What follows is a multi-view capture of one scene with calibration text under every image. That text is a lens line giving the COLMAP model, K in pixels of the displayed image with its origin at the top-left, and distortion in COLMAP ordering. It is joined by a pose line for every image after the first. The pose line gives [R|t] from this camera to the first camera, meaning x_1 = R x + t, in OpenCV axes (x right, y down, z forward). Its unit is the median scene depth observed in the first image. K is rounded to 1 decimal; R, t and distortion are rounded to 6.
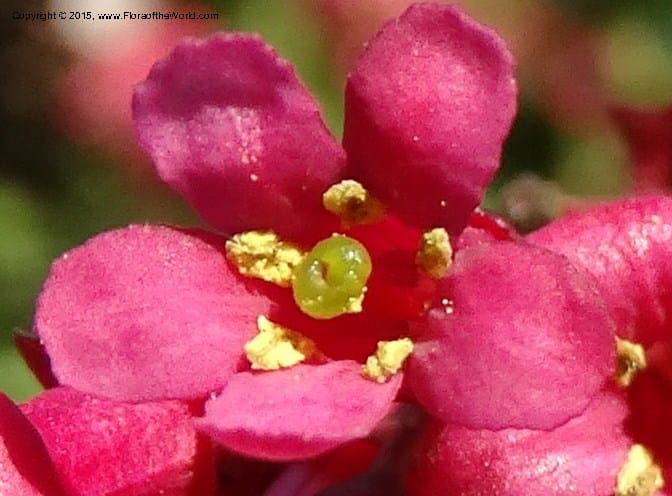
lens RADIAL K [[474.7, 0, 336.0], [0, 474.7, 248.0], [0, 0, 1]] dist [0.005439, -0.000814]
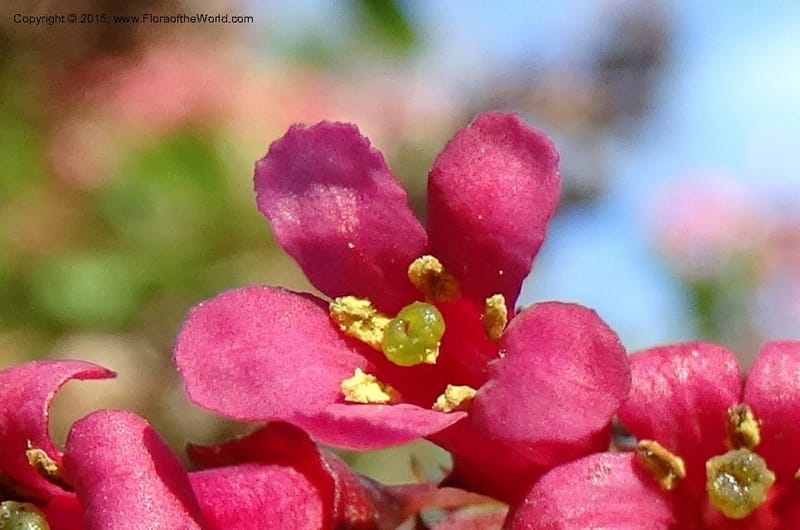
lens RADIAL K [[376.7, 0, 397.4], [0, 376.7, 266.0], [0, 0, 1]] dist [-0.000104, 0.000340]
pose [[0.999434, 0.032975, -0.006620, -0.047360], [-0.032979, 0.999456, -0.000390, -0.113164], [0.006603, 0.000608, 0.999978, 0.002095]]
